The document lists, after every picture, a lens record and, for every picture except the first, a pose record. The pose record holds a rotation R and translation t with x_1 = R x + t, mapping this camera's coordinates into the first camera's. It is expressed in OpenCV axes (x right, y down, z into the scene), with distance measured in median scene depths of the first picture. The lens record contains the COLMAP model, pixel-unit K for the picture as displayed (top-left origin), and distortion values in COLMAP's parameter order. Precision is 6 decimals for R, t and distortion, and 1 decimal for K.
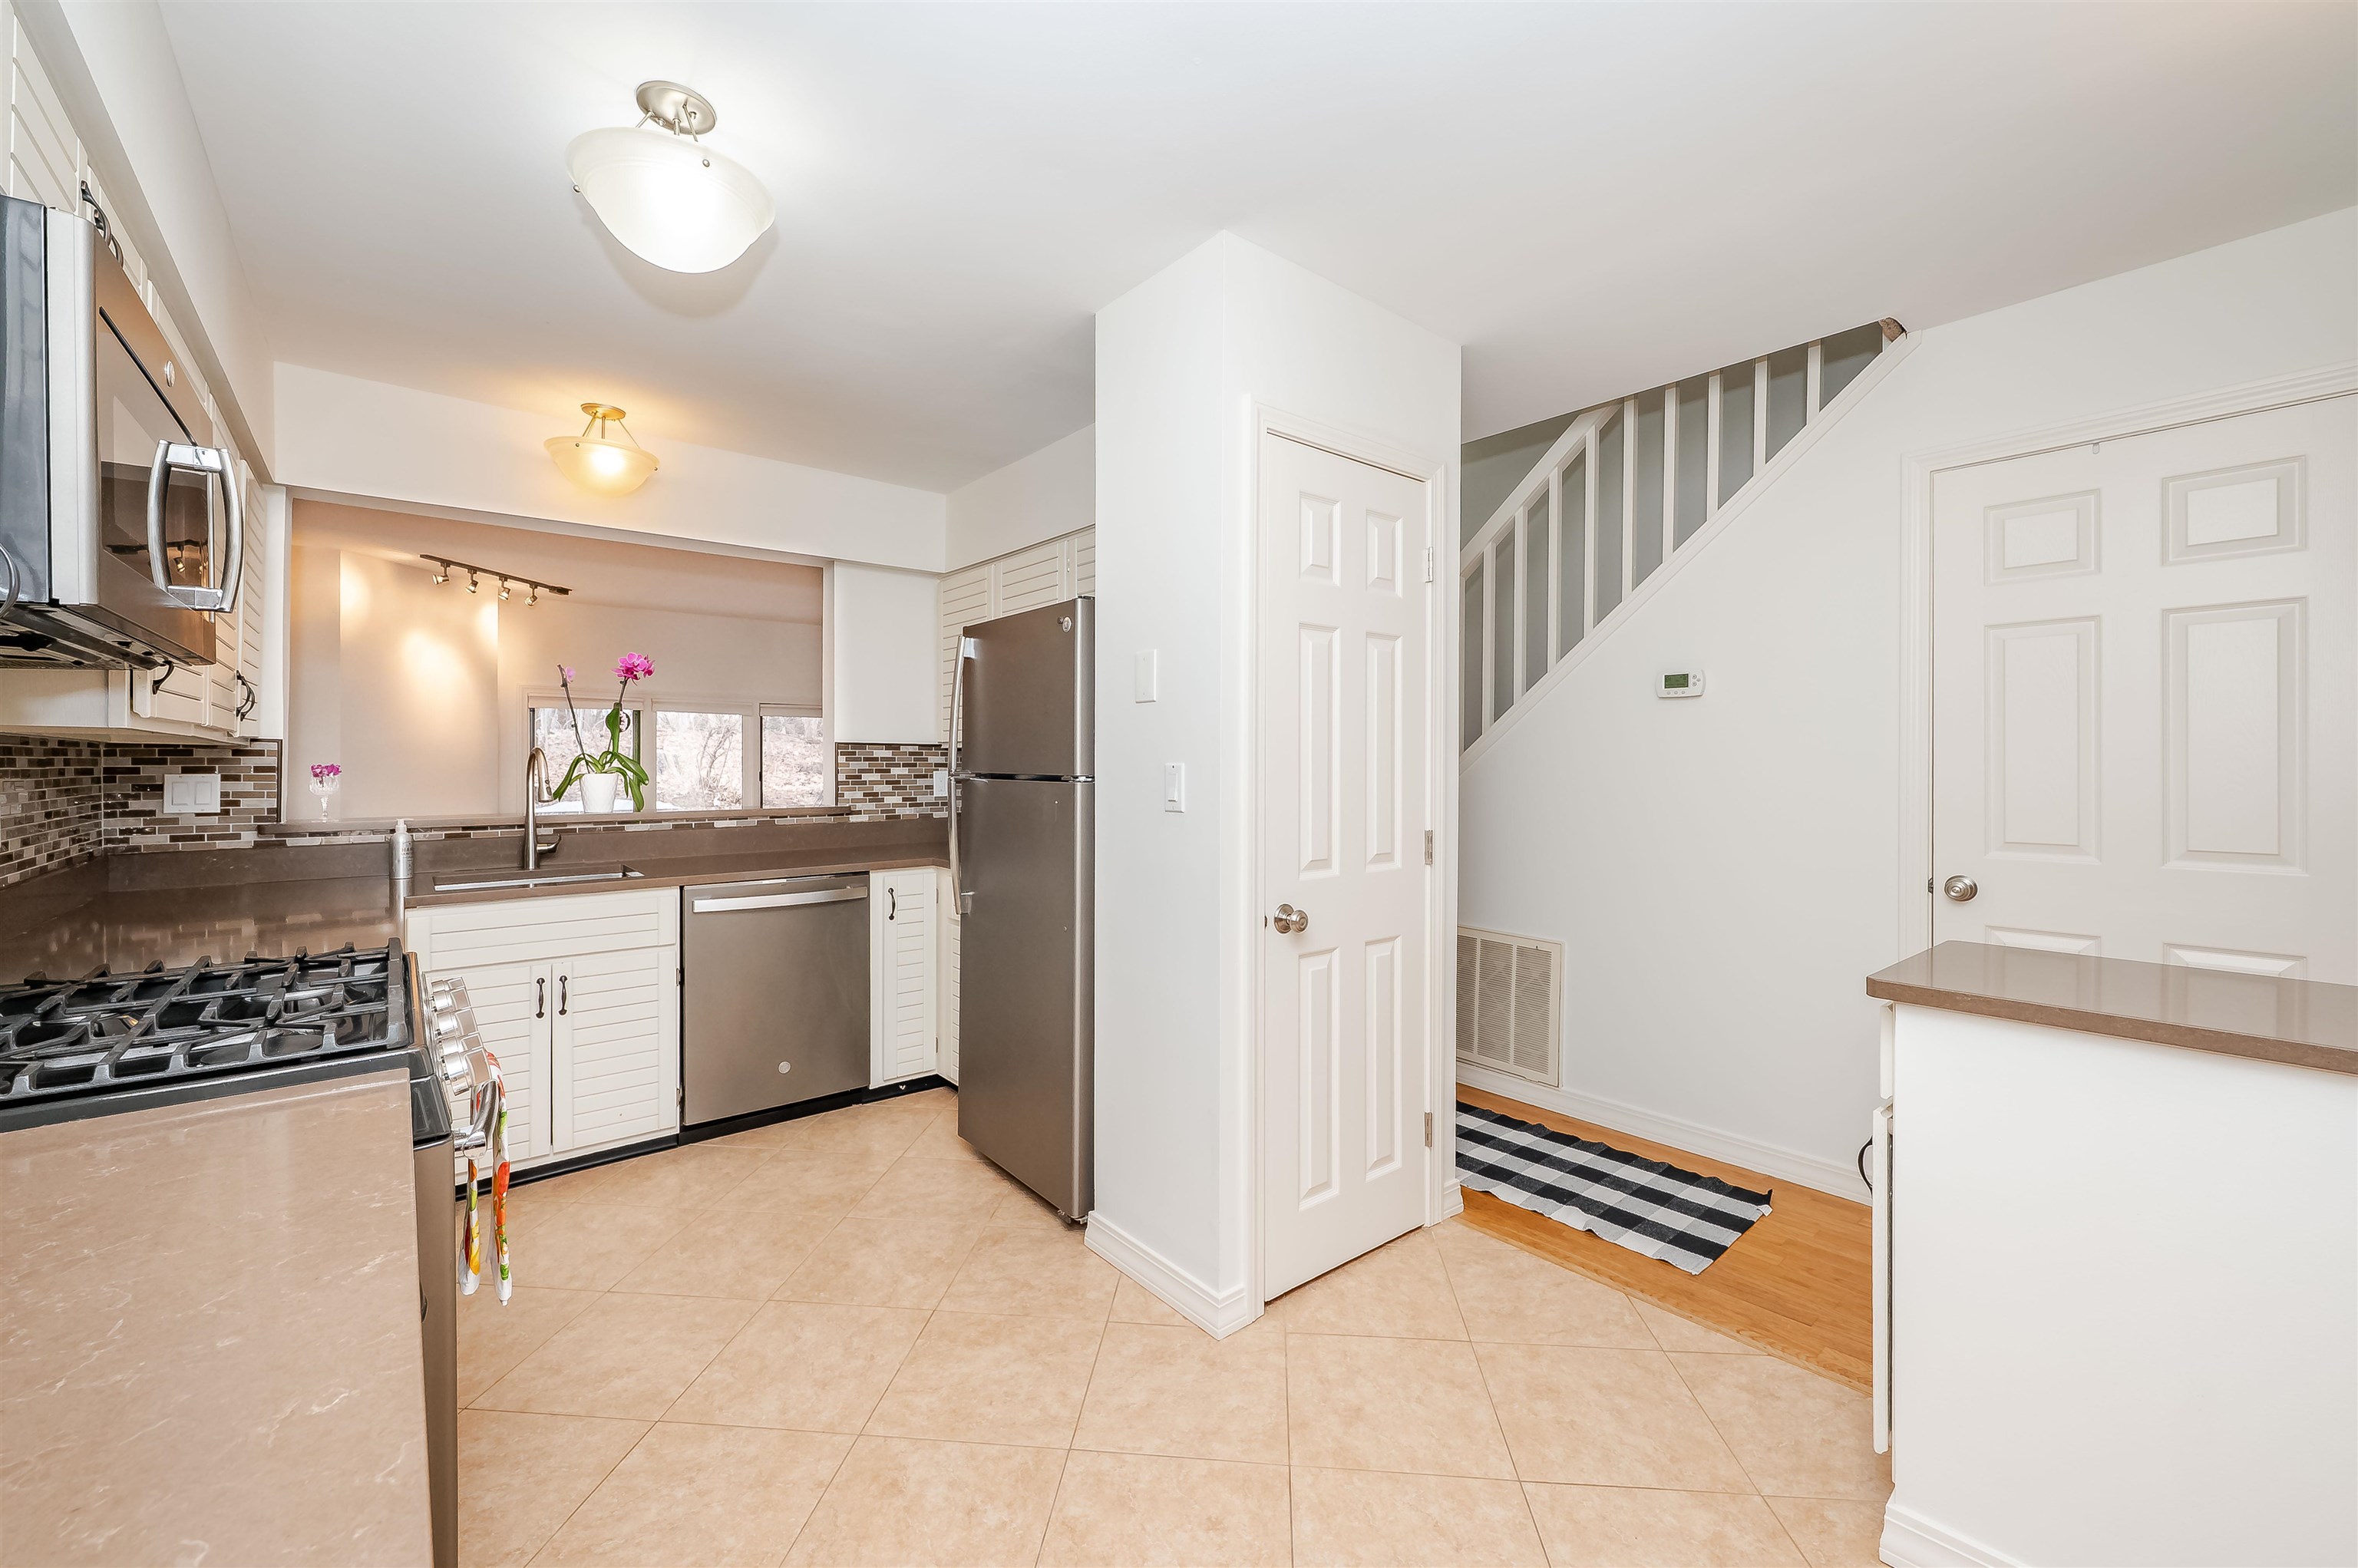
lens RADIAL K [[949.6, 0, 1185.5], [0, 949.6, 764.5], [0, 0, 1]] dist [0.000350, 0.000184]
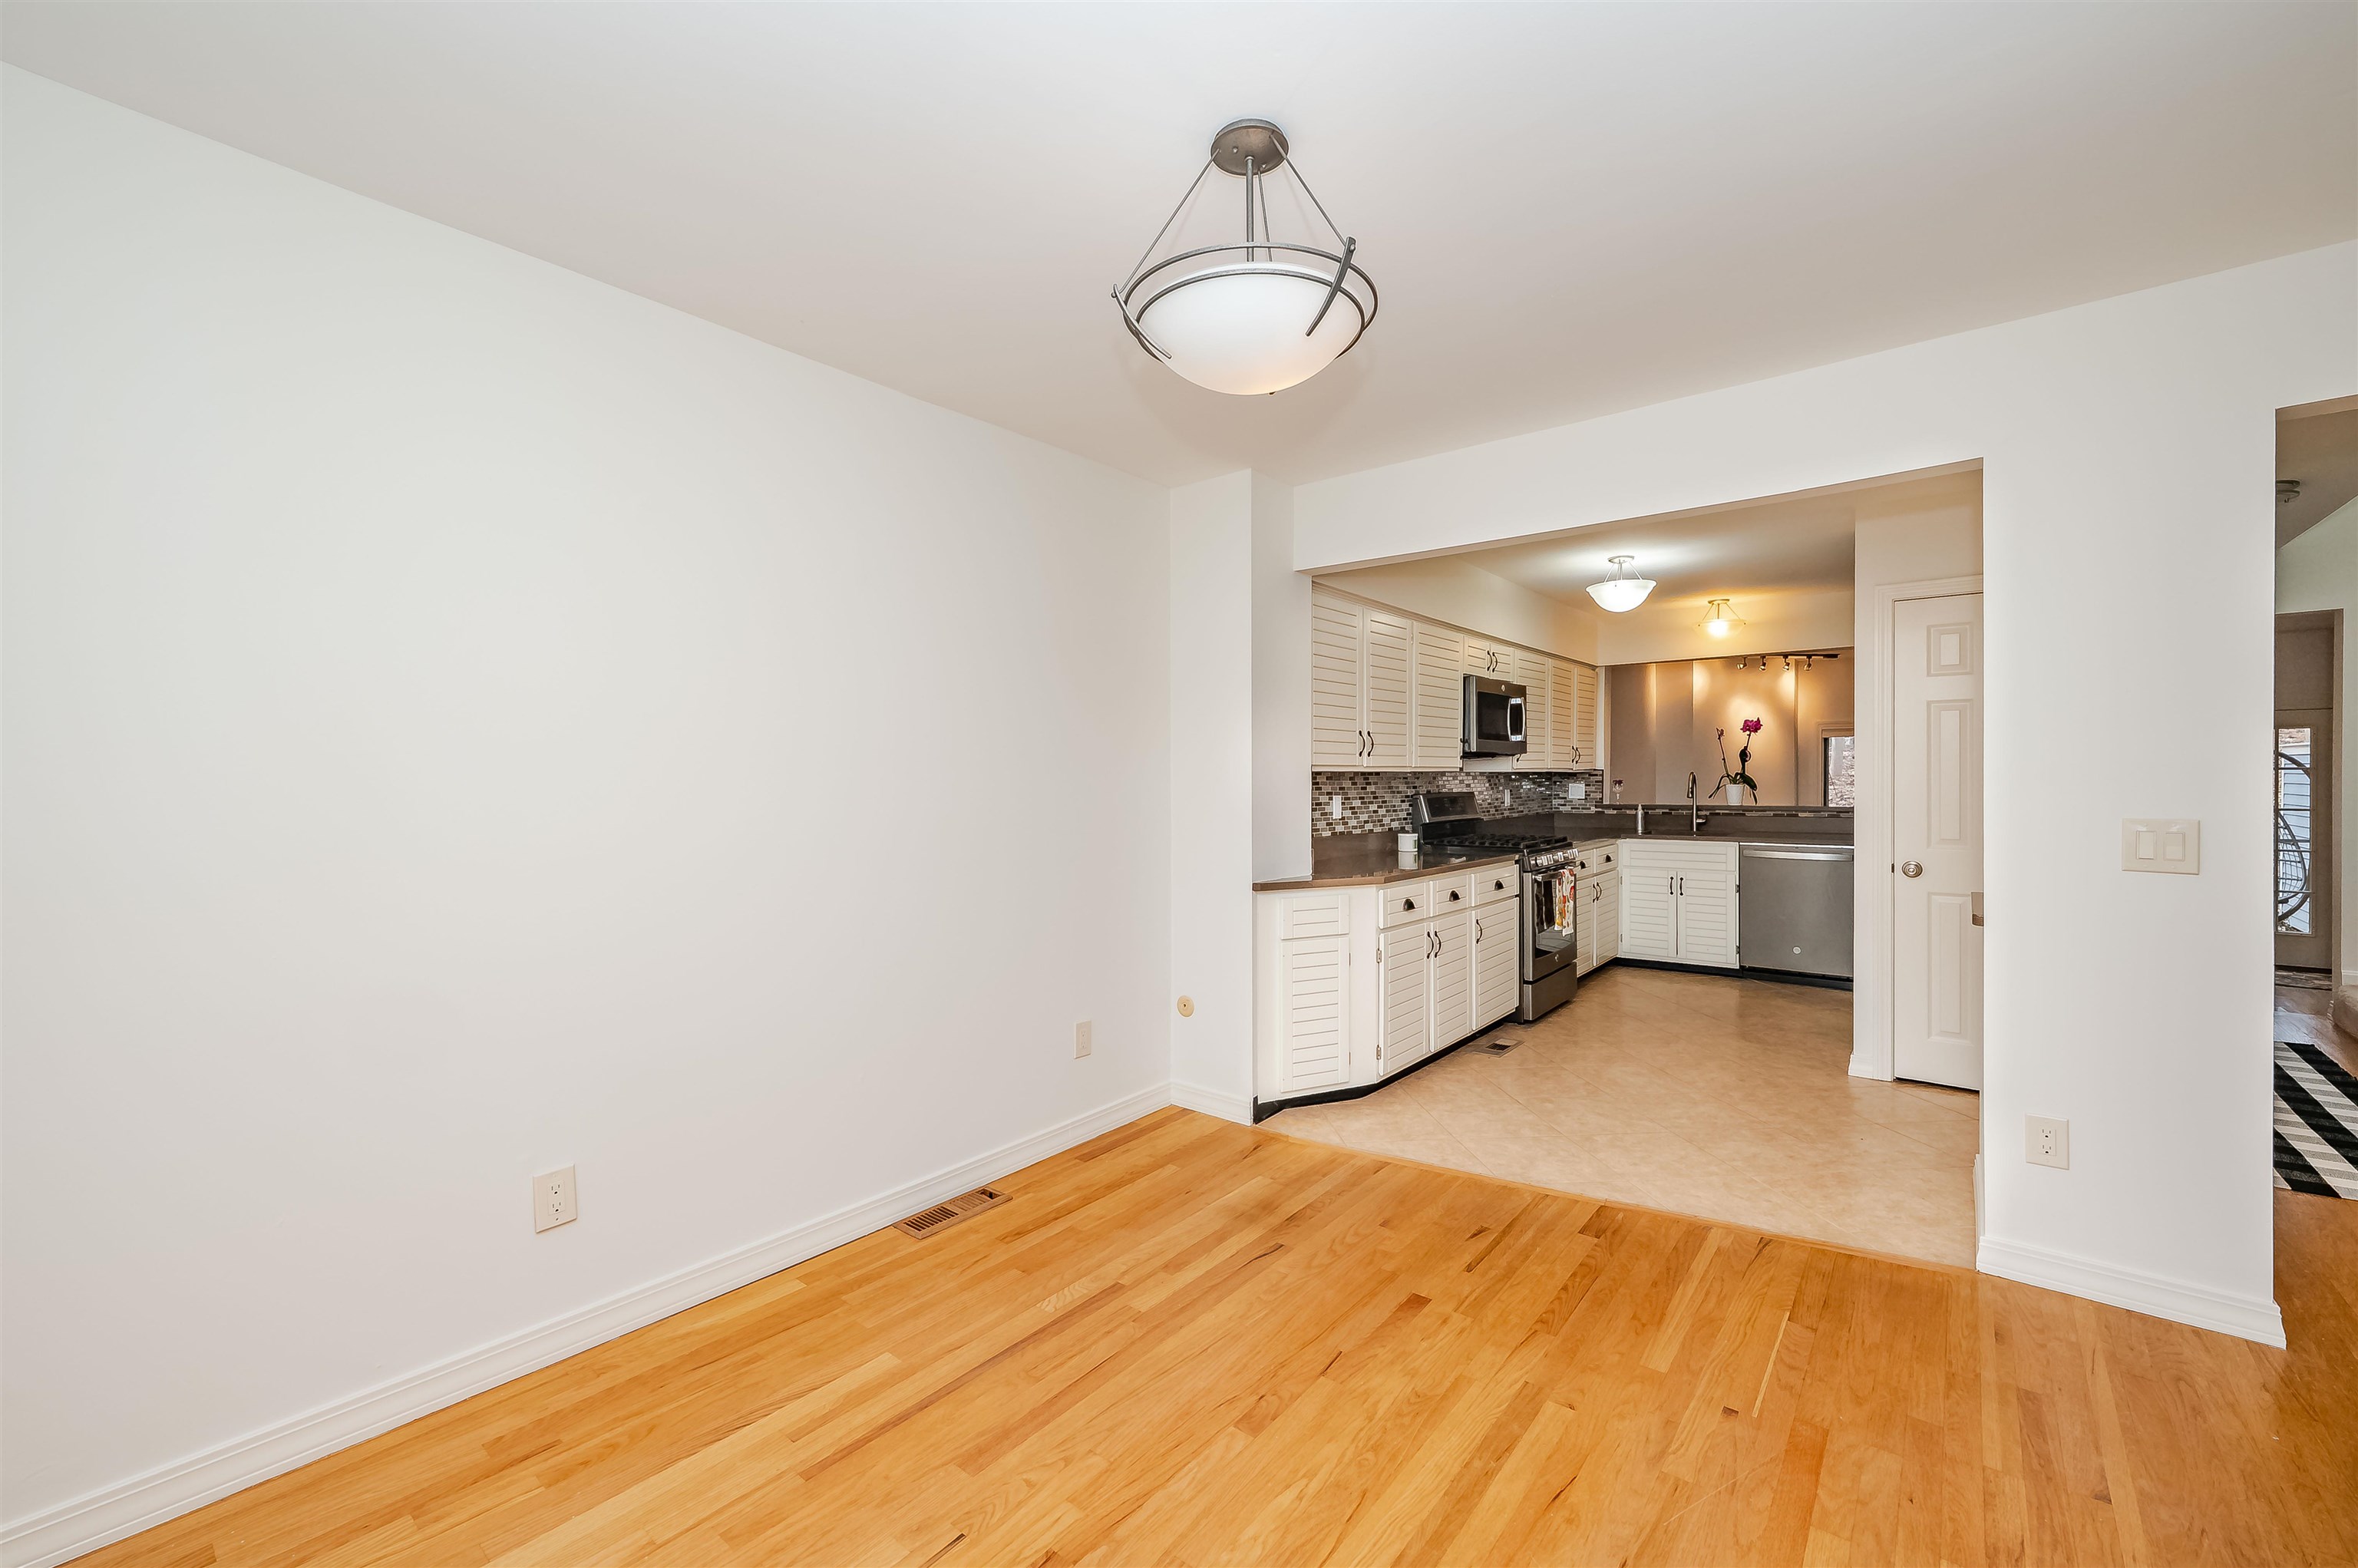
lens RADIAL K [[949.6, 0, 1187.3], [0, 949.6, 782.4], [0, 0, 1]] dist [0.000350, 0.000184]
pose [[0.202023, 0.003306, -0.979375, 1.149311], [0.002084, 0.999991, 0.003806, -0.002807], [0.979378, -0.002810, 0.202015, -0.496825]]
